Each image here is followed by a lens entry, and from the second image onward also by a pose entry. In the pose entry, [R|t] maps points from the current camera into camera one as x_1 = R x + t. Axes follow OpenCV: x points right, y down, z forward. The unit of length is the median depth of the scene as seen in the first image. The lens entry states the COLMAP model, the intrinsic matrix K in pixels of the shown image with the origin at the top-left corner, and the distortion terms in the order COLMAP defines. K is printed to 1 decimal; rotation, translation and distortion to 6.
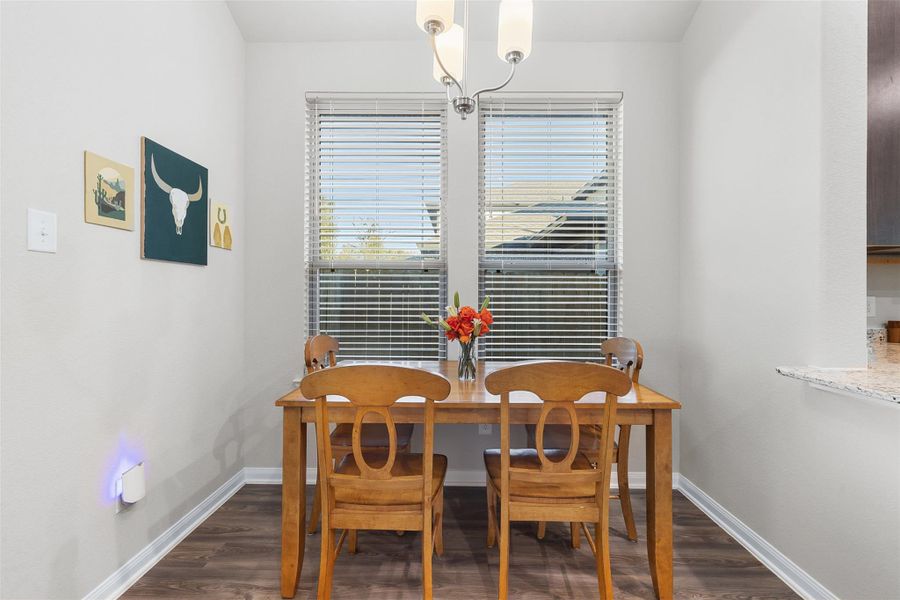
lens RADIAL K [[384.6, 0, 452.1], [0, 384.6, 296.0], [0, 0, 1]] dist [0.003059, 0.000635]
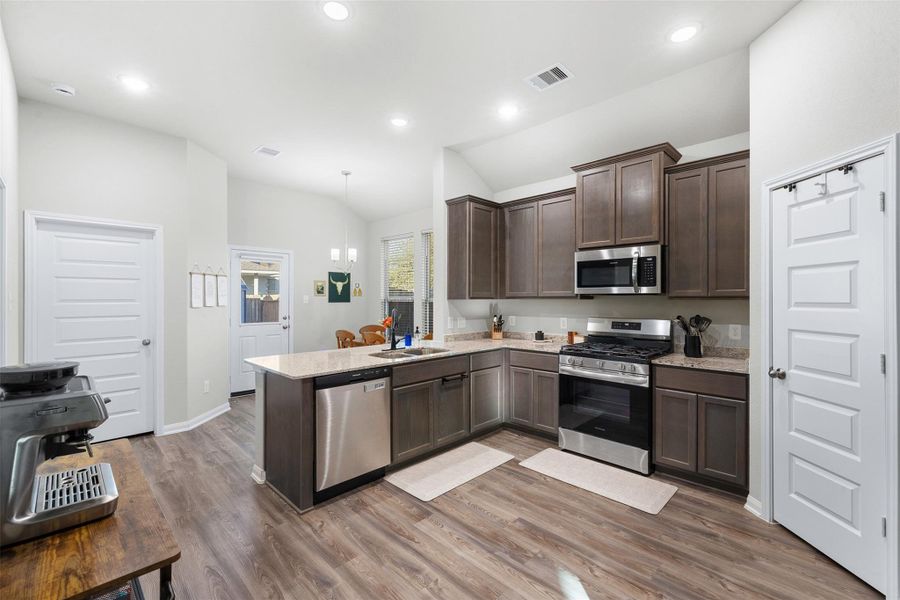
lens RADIAL K [[384.6, 0, 450.6], [0, 384.6, 298.8], [0, 0, 1]] dist [0.003059, 0.000635]
pose [[0.724609, -0.001563, -0.689159, 2.725226], [0.001161, 0.999999, -0.001047, -0.125176], [0.689160, -0.000041, 0.724610, -0.960751]]
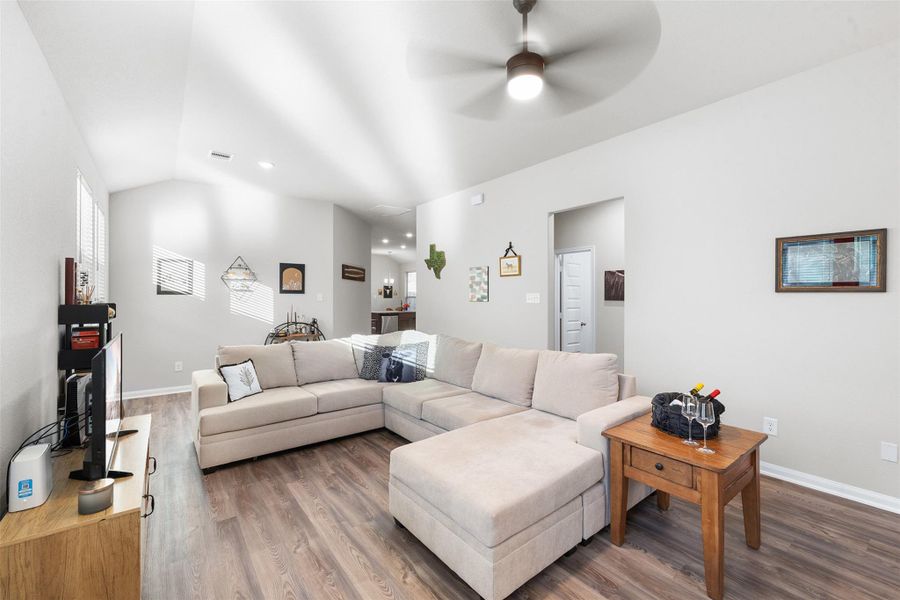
lens RADIAL K [[365.8, 0, 450.4], [0, 365.8, 299.2], [0, 0, 1]] dist [0.000853, 0.000056]
pose [[0.631715, 0.005064, -0.775184, 7.285036], [-0.013810, 0.999893, -0.004722, -0.045299], [0.775078, 0.013688, 0.631717, -3.471280]]
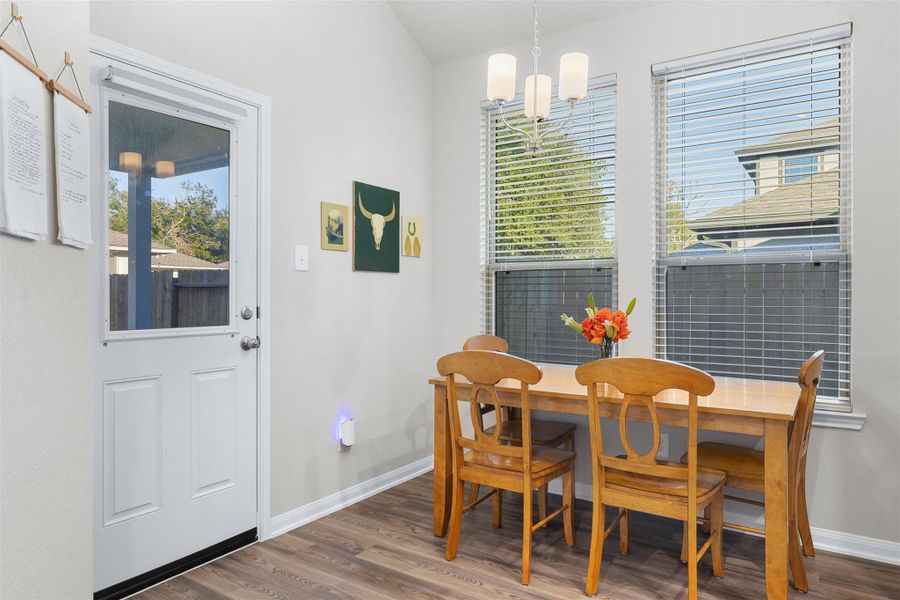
lens RADIAL K [[577.0, 0, 449.2], [0, 577.0, 297.9], [0, 0, 1]] dist [0.001861, 0.000271]
pose [[0.839603, -0.002871, -0.543193, 0.560239], [0.003232, 0.999995, -0.000290, -0.000229], [0.543191, -0.001512, 0.839608, -0.502895]]
